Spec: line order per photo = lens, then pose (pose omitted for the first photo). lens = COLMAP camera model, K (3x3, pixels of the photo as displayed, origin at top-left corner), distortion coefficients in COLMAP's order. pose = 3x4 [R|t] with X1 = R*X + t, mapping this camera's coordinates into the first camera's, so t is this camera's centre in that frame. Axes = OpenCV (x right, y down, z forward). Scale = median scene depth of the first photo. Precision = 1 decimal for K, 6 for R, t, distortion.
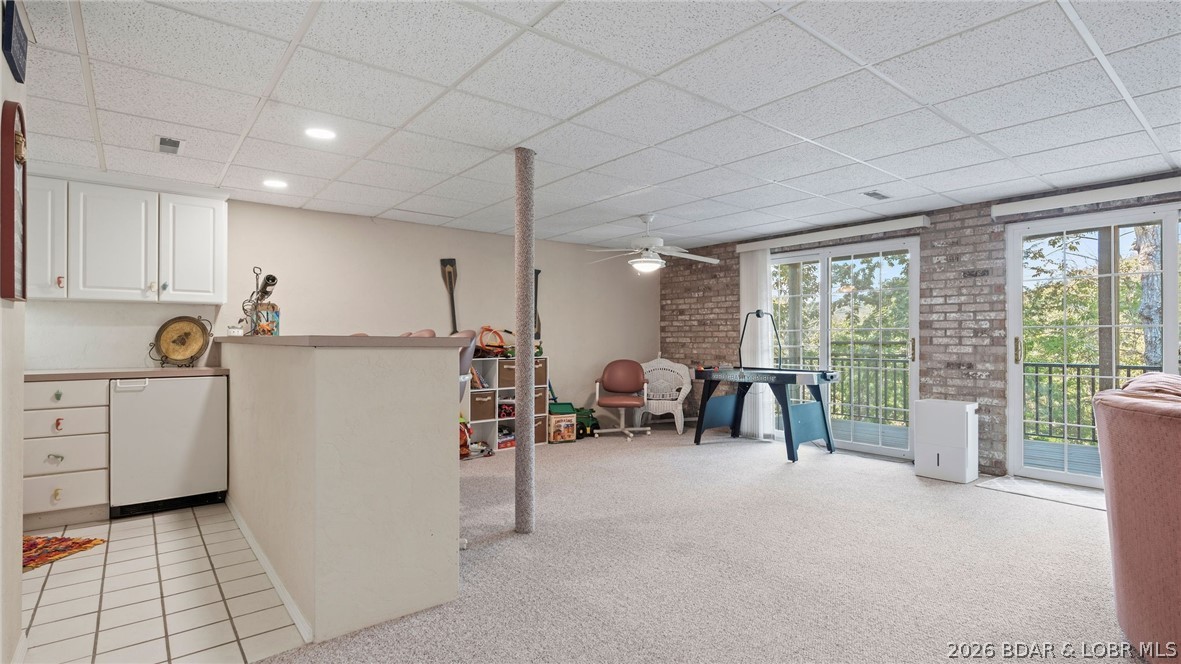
lens RADIAL K [[574.5, 0, 591.6], [0, 574.5, 334.6], [0, 0, 1]] dist [-0.003000, -0.000295]
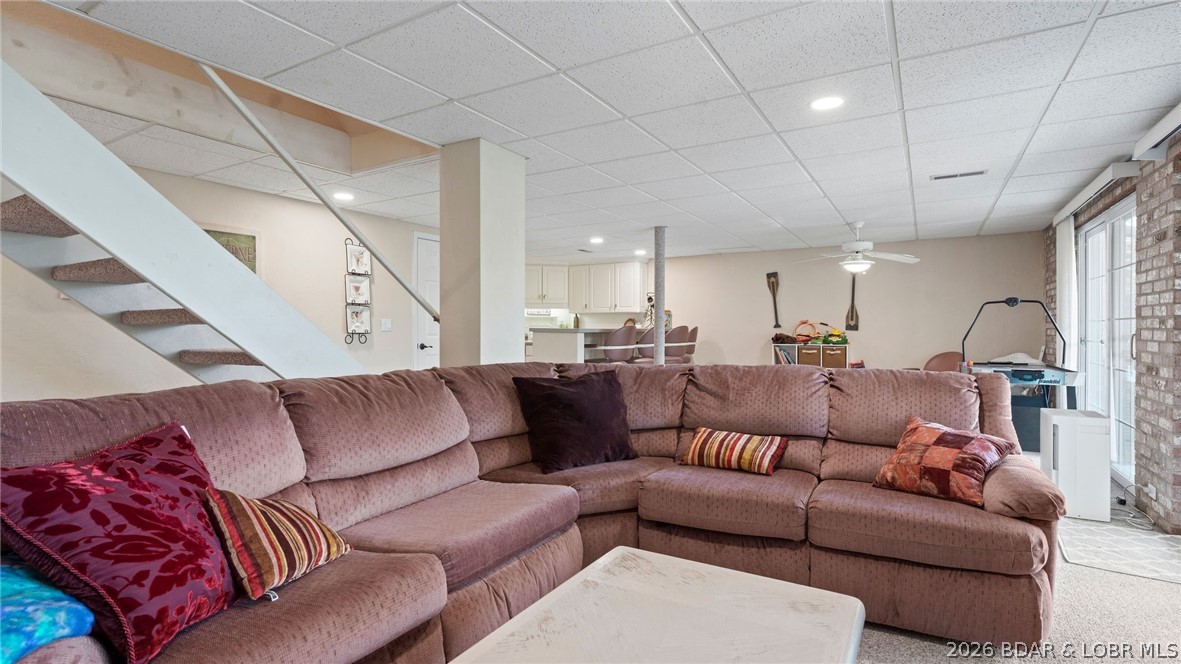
lens RADIAL K [[574.5, 0, 591.2], [0, 574.5, 331.9], [0, 0, 1]] dist [-0.003000, -0.000295]
pose [[0.349351, 0.002045, -0.936990, 1.474598], [0.003334, 0.999989, 0.003425, 0.010240], [0.936986, -0.004321, 0.349340, 0.158261]]
